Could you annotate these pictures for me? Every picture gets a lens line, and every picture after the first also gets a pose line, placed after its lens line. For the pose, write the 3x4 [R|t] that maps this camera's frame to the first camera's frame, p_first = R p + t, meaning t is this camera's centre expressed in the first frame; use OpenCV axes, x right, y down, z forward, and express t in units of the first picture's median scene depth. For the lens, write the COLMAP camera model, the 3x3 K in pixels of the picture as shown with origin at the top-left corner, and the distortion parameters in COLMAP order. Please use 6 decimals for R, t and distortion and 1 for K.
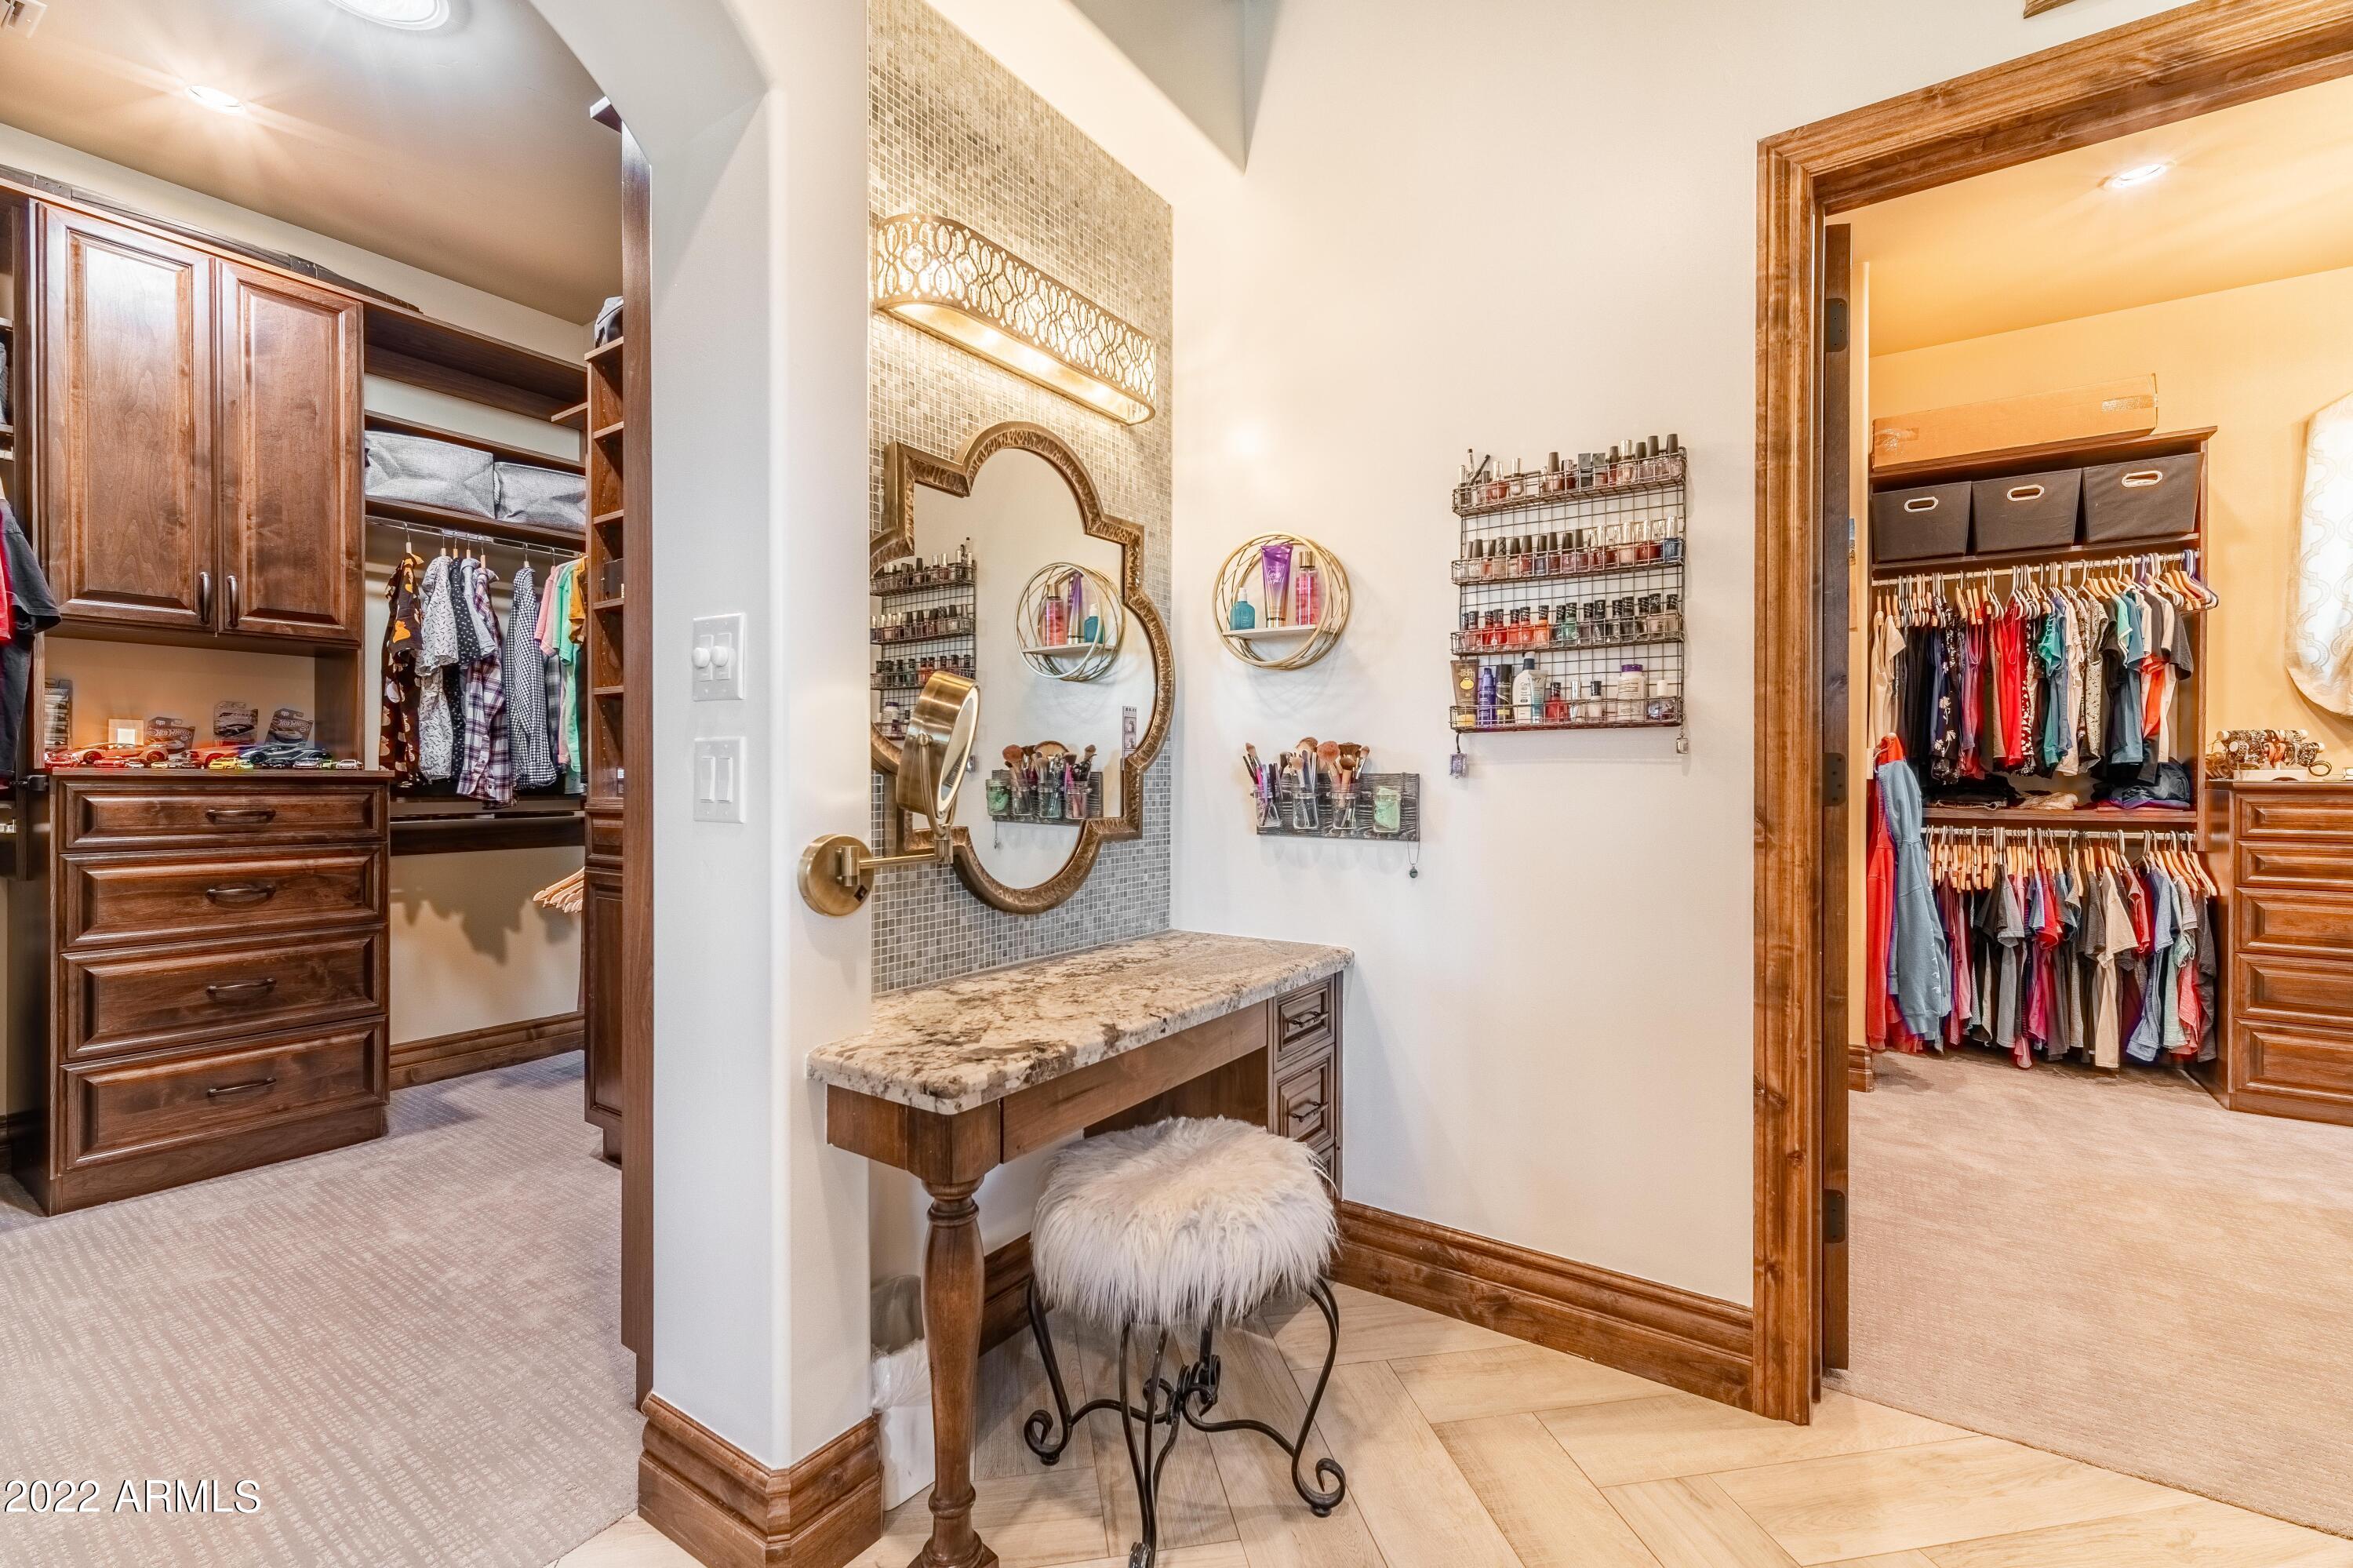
lens RADIAL K [[1029.5, 0, 1167.4], [0, 1029.5, 777.8], [0, 0, 1]] dist [0.004190, -0.000116]
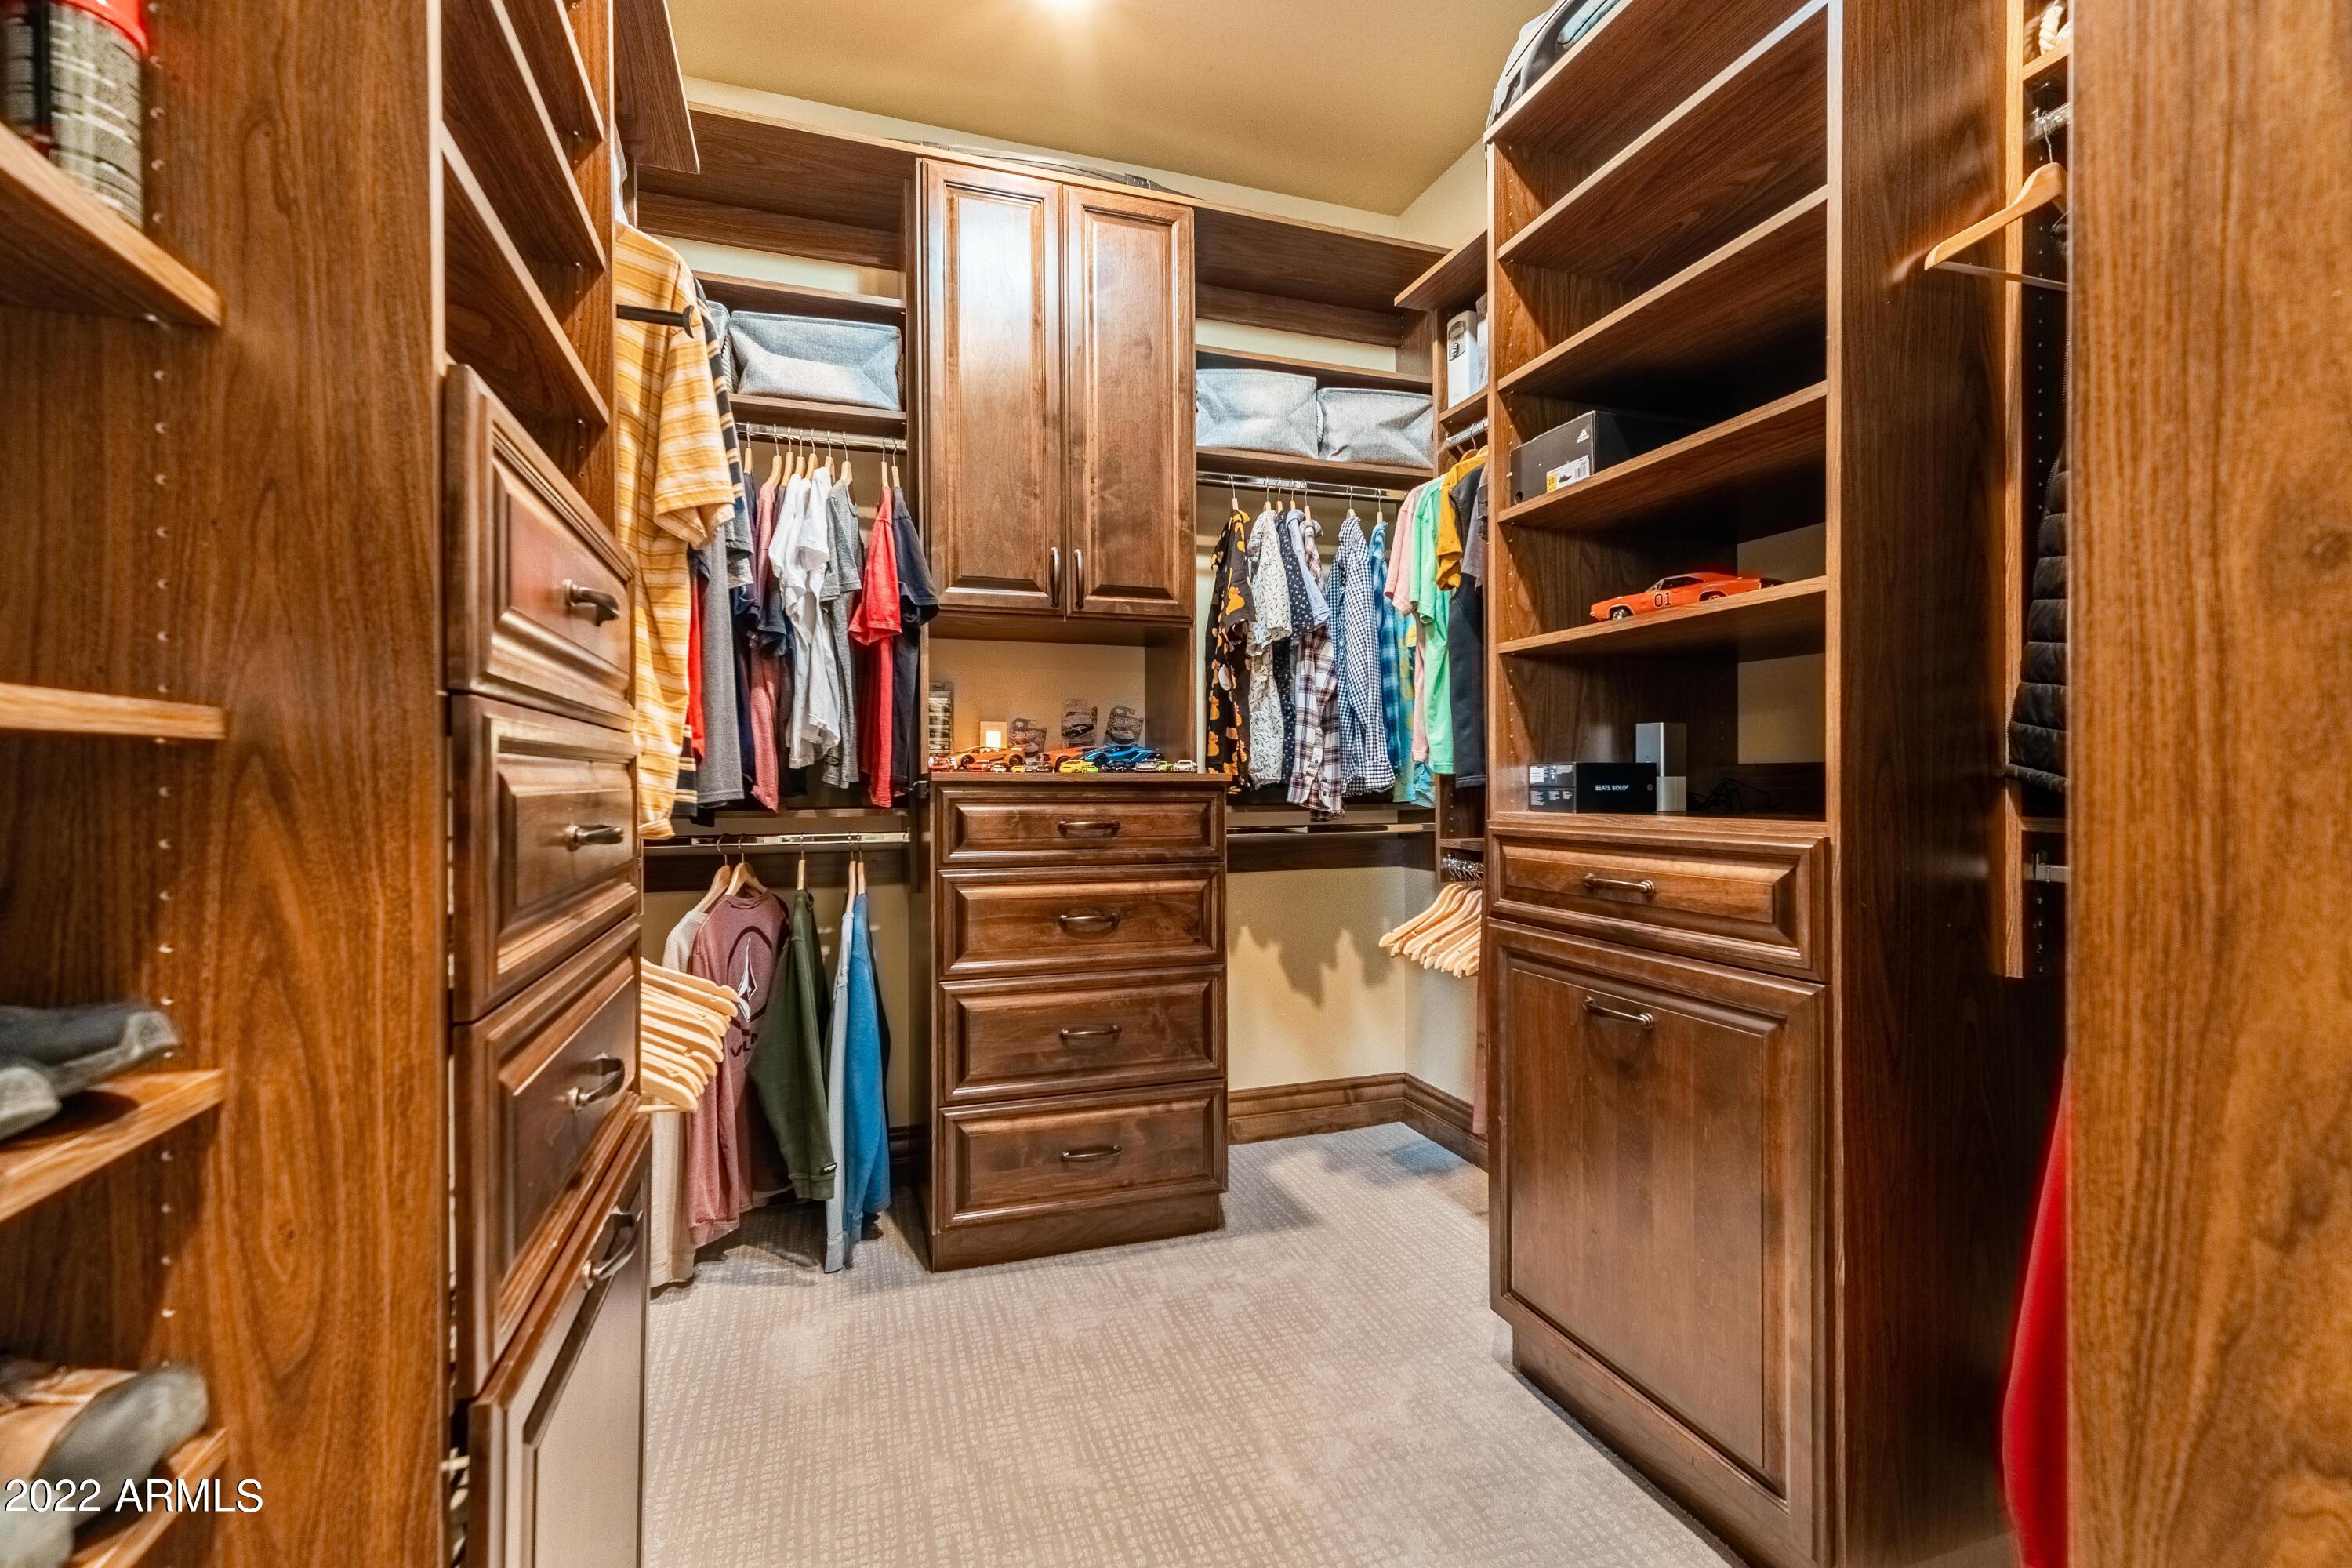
lens RADIAL K [[1029.0, 0, 1179.3], [0, 1029.0, 779.1], [0, 0, 1]] dist [0.004190, -0.000116]
pose [[0.813234, -0.005008, -0.581915, -0.330000], [0.004438, 0.999987, -0.002404, -0.000859], [0.581920, -0.000627, 0.813246, 0.341846]]
